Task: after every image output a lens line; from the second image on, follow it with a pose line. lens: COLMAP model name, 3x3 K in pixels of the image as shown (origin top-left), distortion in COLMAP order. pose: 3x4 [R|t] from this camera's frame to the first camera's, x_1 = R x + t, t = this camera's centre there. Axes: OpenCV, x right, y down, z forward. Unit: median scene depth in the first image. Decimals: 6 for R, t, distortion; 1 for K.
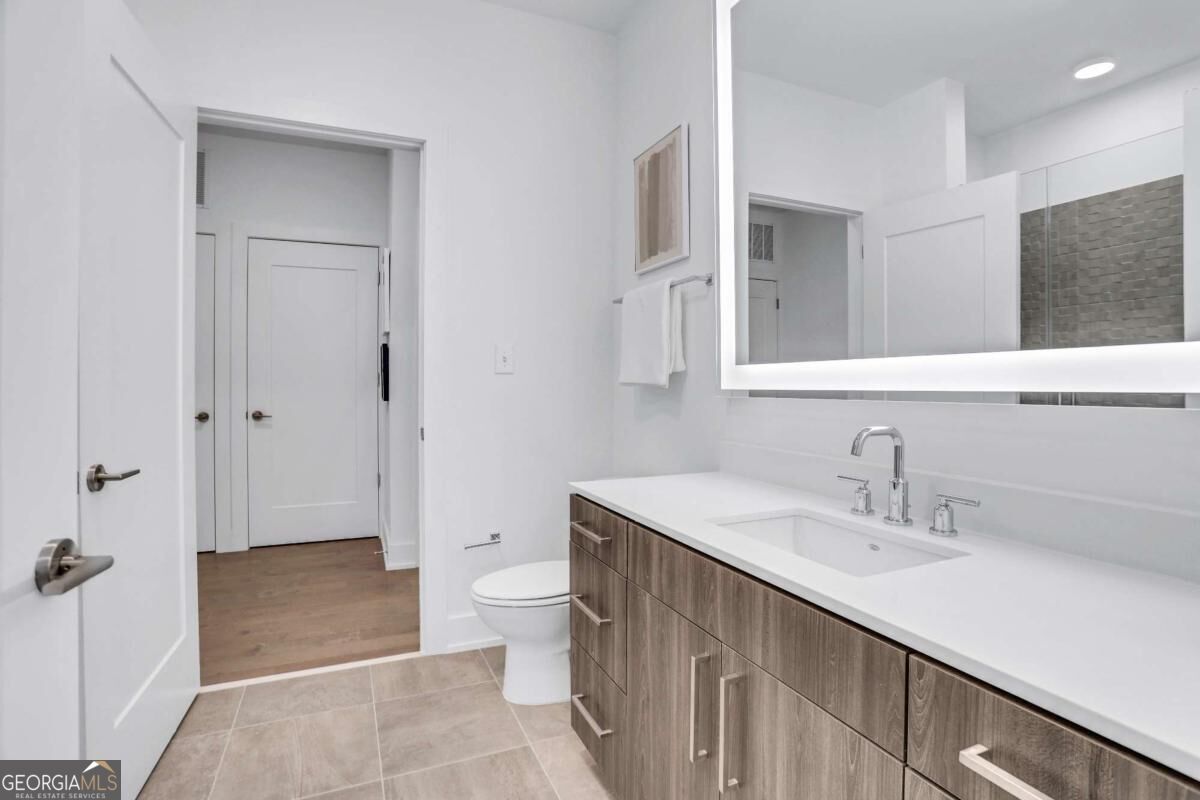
lens RADIAL K [[593.2, 0, 599.2], [0, 593.2, 394.0], [0, 0, 1]] dist [-0.049672, 0.000248]
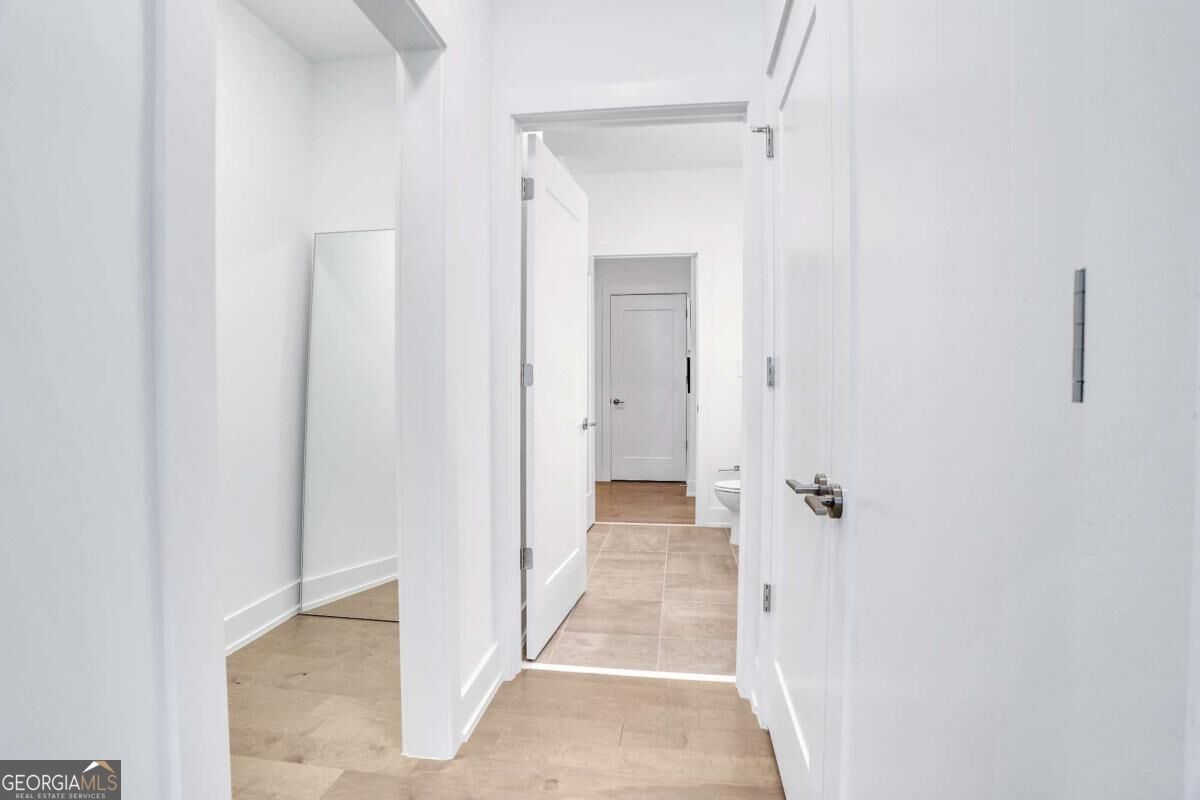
lens RADIAL K [[593.2, 0, 599.2], [0, 593.2, 394.0], [0, 0, 1]] dist [-0.049672, 0.000248]
pose [[0.854543, 0.005712, -0.519350, 0.396102], [-0.003762, 0.999981, 0.004807, 0.012716], [0.519368, -0.002154, 0.854548, -0.746765]]
